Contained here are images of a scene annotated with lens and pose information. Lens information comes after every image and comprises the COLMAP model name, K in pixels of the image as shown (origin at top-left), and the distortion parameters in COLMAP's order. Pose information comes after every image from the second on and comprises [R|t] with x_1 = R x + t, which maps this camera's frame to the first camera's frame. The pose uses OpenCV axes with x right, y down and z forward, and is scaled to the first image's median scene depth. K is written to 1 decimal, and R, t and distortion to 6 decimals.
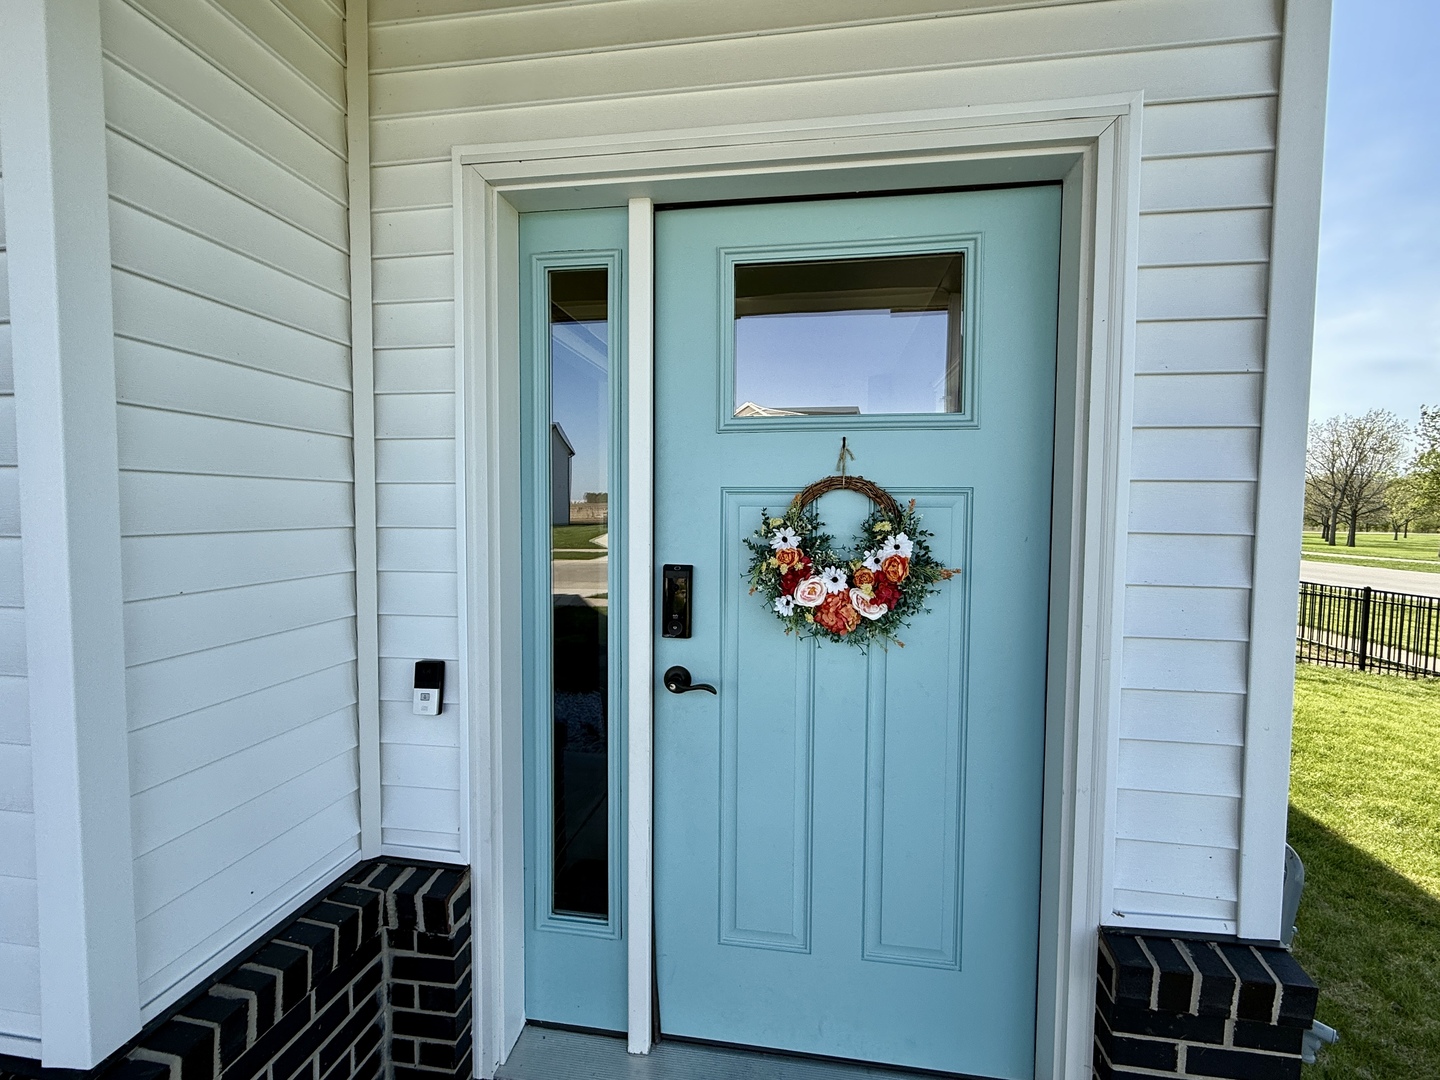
lens RADIAL K [[682.0, 0, 720.0], [0, 682.0, 540.0], [0, 0, 1]] dist [0.000471, -0.000006]
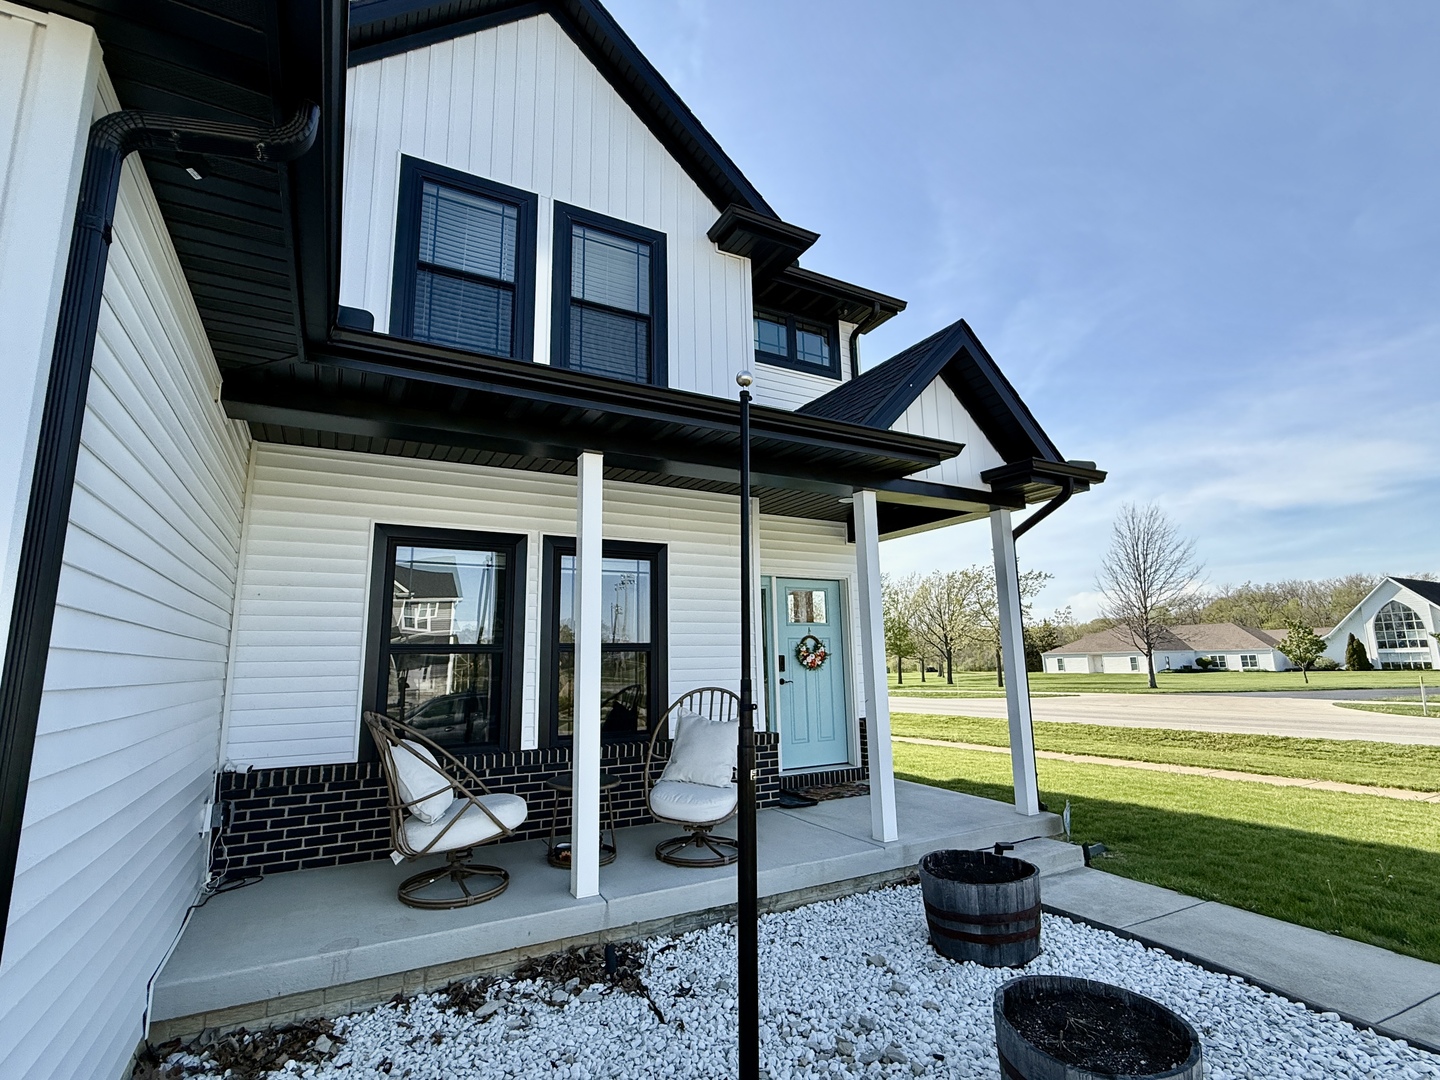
lens RADIAL K [[682.0, 0, 720.0], [0, 682.0, 540.0], [0, 0, 1]] dist [0.000471, -0.000006]
pose [[0.790291, 0.083665, 0.606993, -3.286456], [0.056192, 0.976563, -0.207765, 0.213333], [-0.610150, 0.198303, 0.767068, -2.436267]]
